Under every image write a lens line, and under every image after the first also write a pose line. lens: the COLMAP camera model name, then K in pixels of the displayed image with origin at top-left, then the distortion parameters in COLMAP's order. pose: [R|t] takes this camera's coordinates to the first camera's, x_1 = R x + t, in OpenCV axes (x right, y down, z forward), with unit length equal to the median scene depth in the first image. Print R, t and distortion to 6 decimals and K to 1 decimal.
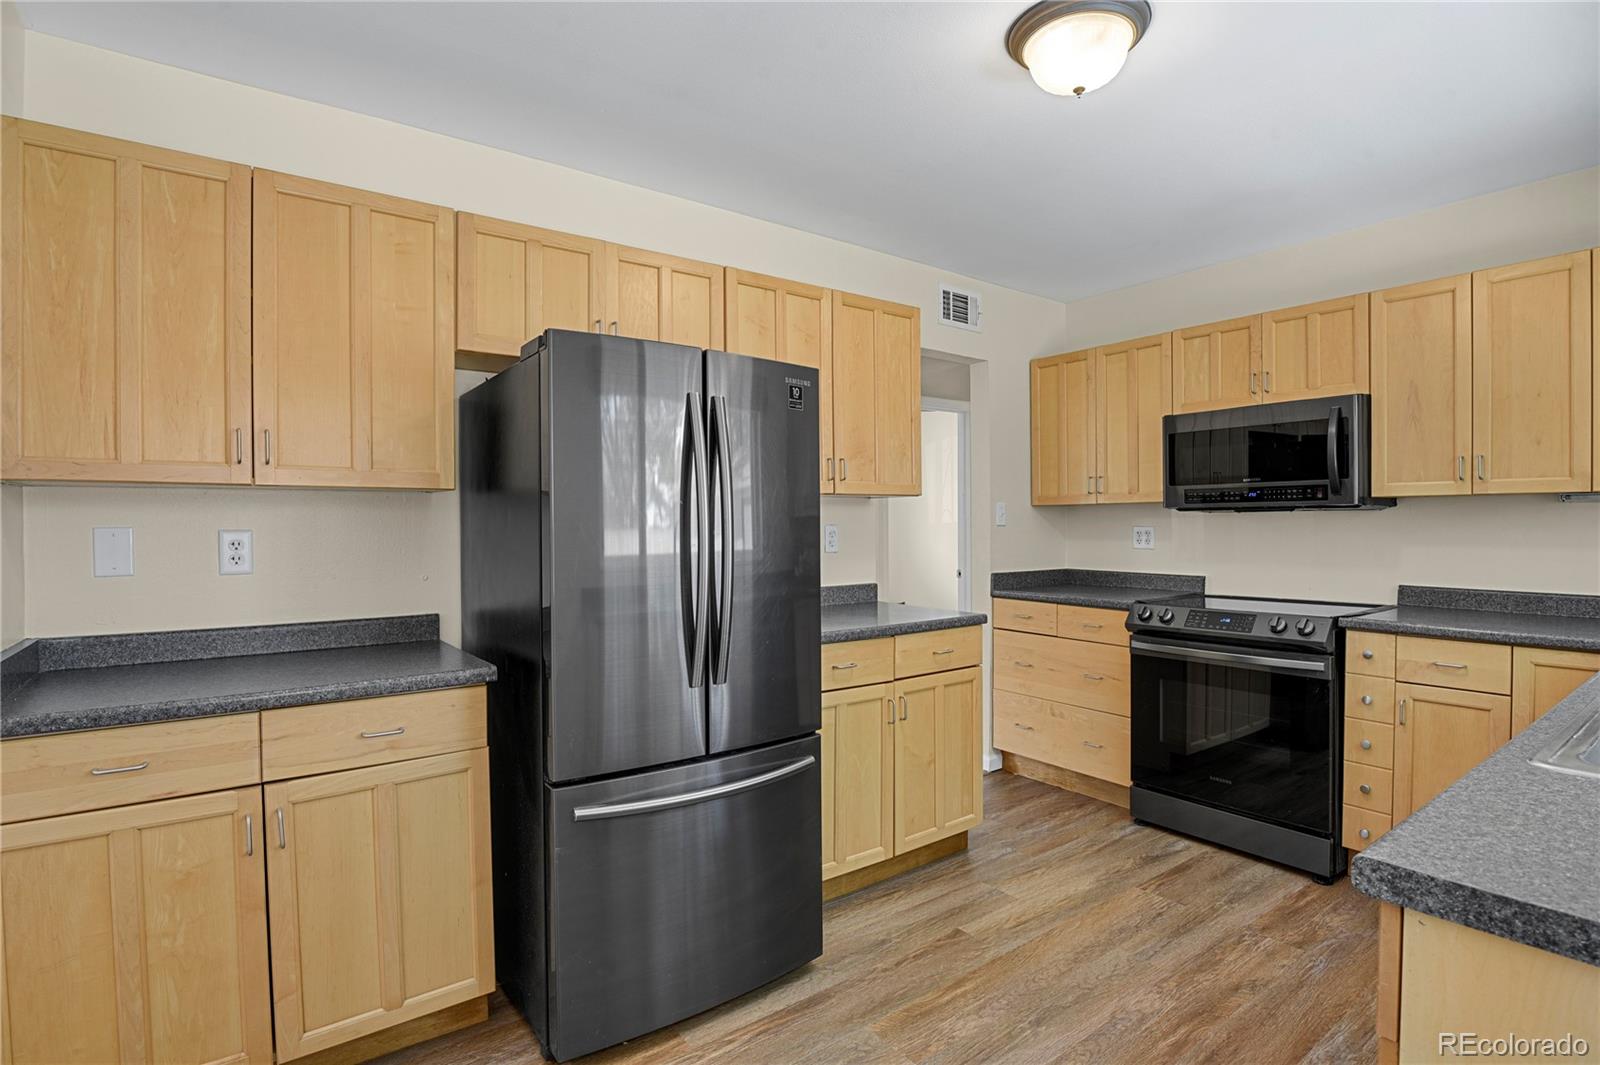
lens RADIAL K [[788.3, 0, 804.7], [0, 788.3, 524.2], [0, 0, 1]] dist [-0.028755, 0.000260]
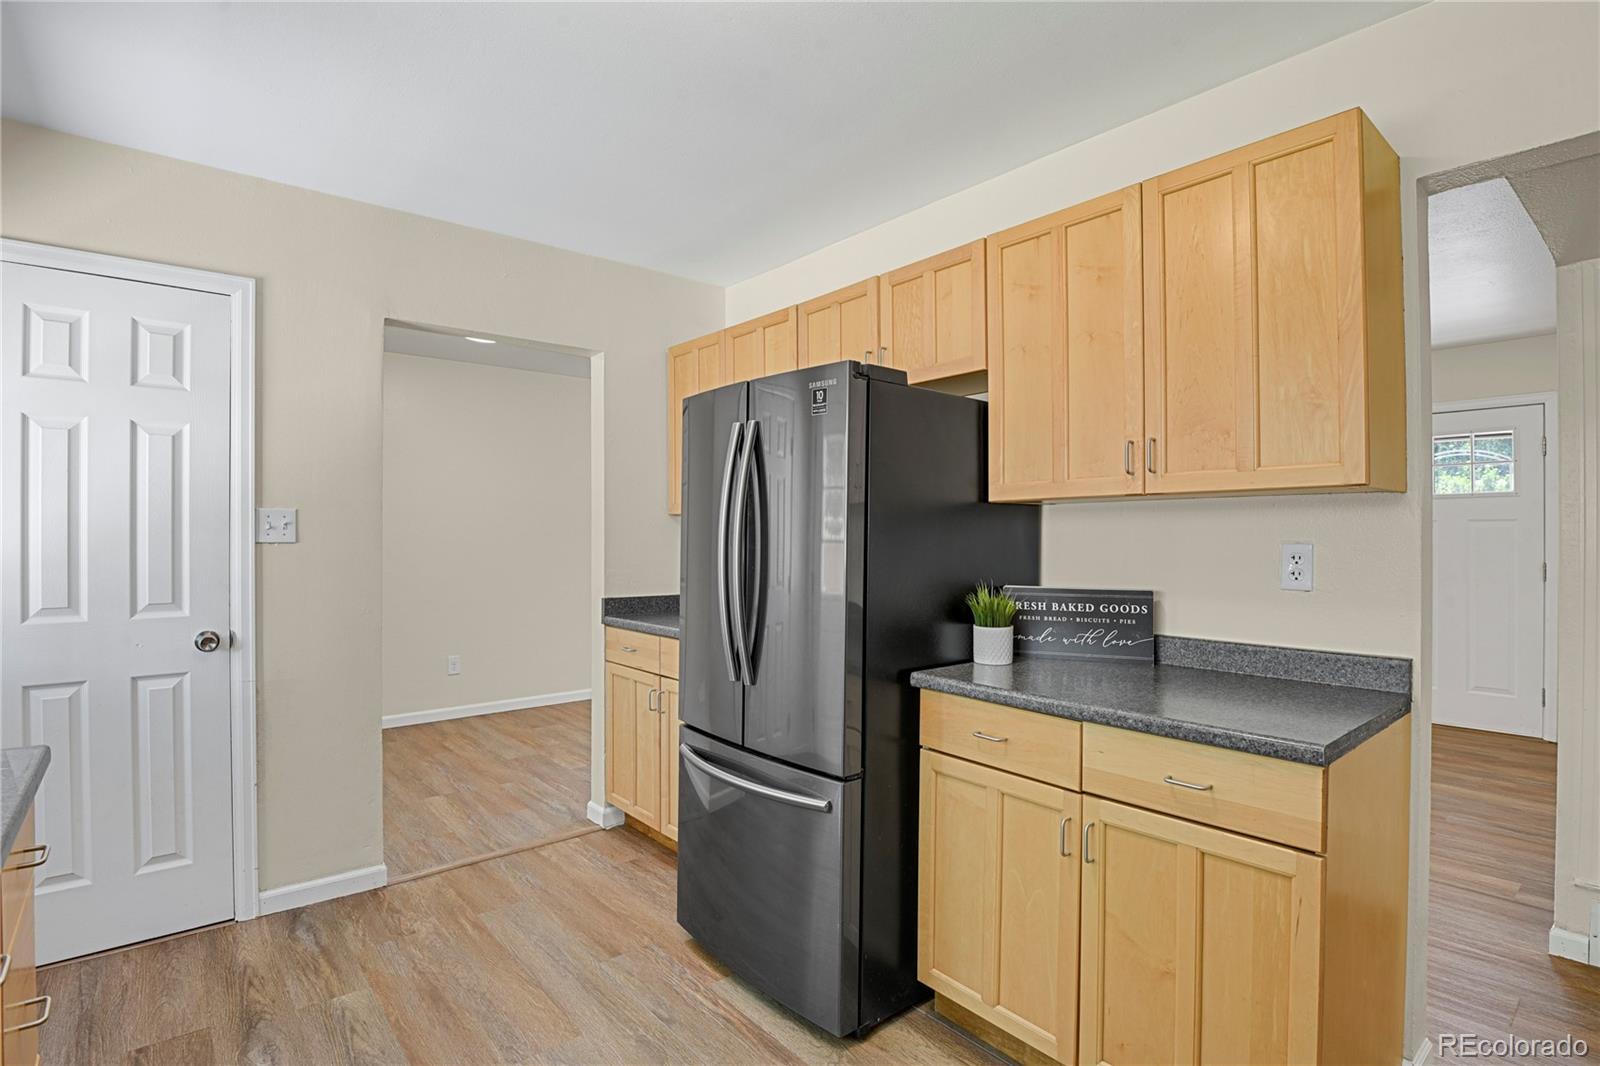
lens RADIAL K [[788.3, 0, 776.1], [0, 788.3, 531.3], [0, 0, 1]] dist [-0.028755, 0.000260]
pose [[0.033295, 0.008884, -0.999406, 0.753575], [-0.015453, 0.999846, 0.008373, -0.014747], [0.999326, 0.015165, 0.033427, 0.772348]]
